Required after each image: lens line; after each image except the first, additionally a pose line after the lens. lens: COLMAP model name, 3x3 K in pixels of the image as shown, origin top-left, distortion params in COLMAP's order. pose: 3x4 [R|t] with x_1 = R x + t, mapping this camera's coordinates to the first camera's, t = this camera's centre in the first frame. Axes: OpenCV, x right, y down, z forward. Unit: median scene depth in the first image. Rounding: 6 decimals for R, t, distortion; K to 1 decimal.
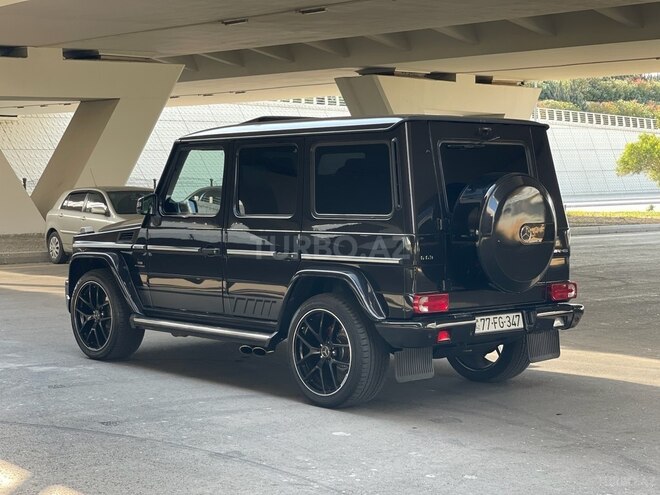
lens RADIAL K [[1253.9, 0, 330.0], [0, 1253.9, 247.5], [0, 0, 1]] dist [0.210246, 0.090796]
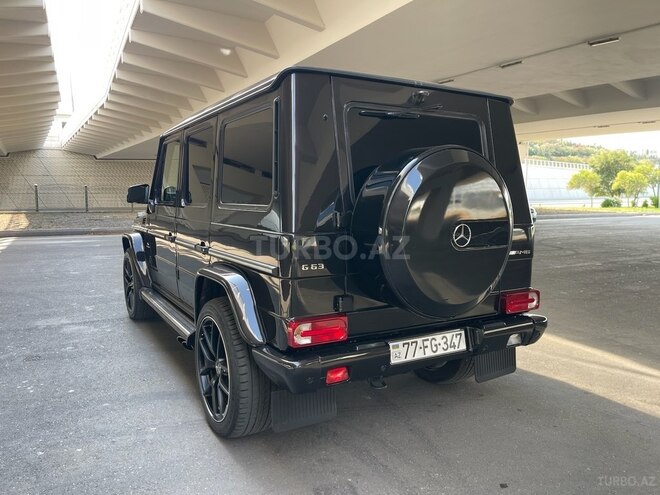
lens RADIAL K [[501.8, 0, 330.0], [0, 501.8, 247.5], [0, 0, 1]] dist [0.083841, -0.111191]
pose [[0.978317, 0.031200, -0.204751, 0.122436], [-0.019808, 0.998152, 0.057452, -0.015953], [0.206165, -0.052150, 0.977127, 0.621448]]
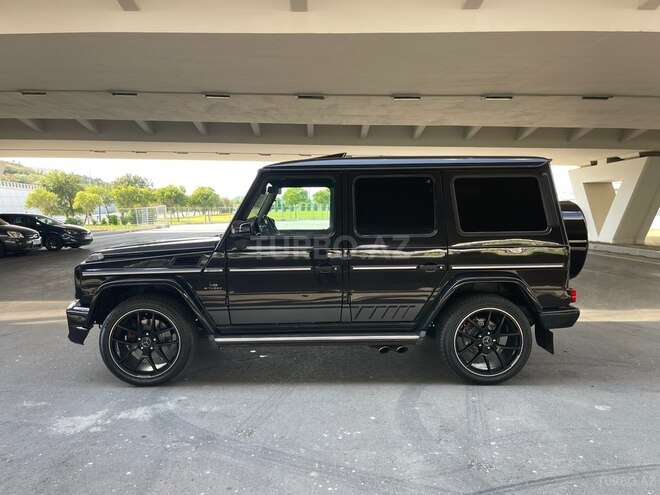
lens RADIAL K [[501.8, 0, 330.0], [0, 501.8, 247.5], [0, 0, 1]] dist [0.083841, -0.111191]
pose [[0.654213, -0.056287, 0.754213, -0.437228], [0.043327, 0.998378, 0.036928, -0.032977], [-0.755069, 0.008519, 0.655590, 0.707541]]
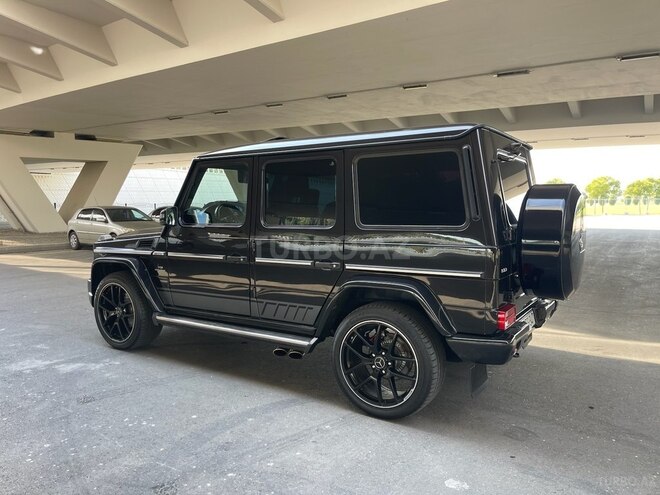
lens RADIAL K [[501.8, 0, 330.0], [0, 501.8, 247.5], [0, 0, 1]] dist [0.083841, -0.111191]
pose [[0.967438, -0.019722, 0.252339, -0.127475], [0.012442, 0.999460, 0.030415, -0.019241], [-0.252802, -0.026285, 0.967161, 0.562400]]
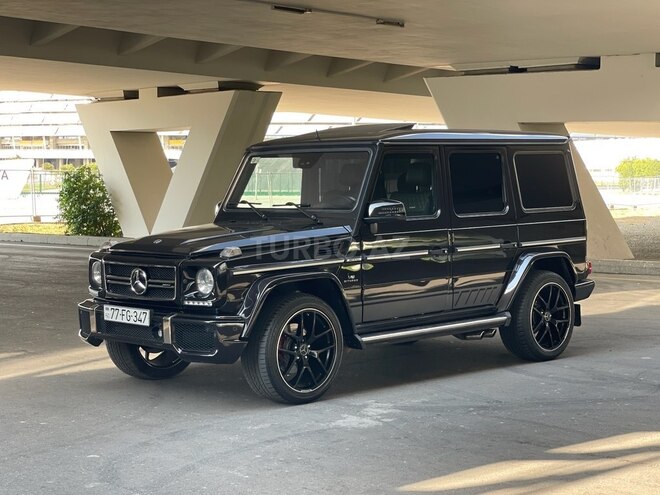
lens RADIAL K [[1253.9, 0, 330.0], [0, 1253.9, 247.5], [0, 0, 1]] dist [0.210246, 0.090796]
pose [[-0.051827, -0.053384, 0.997228, -1.134813], [0.066813, 0.996148, 0.056798, -0.066256], [-0.996419, 0.069572, -0.048061, 1.149045]]
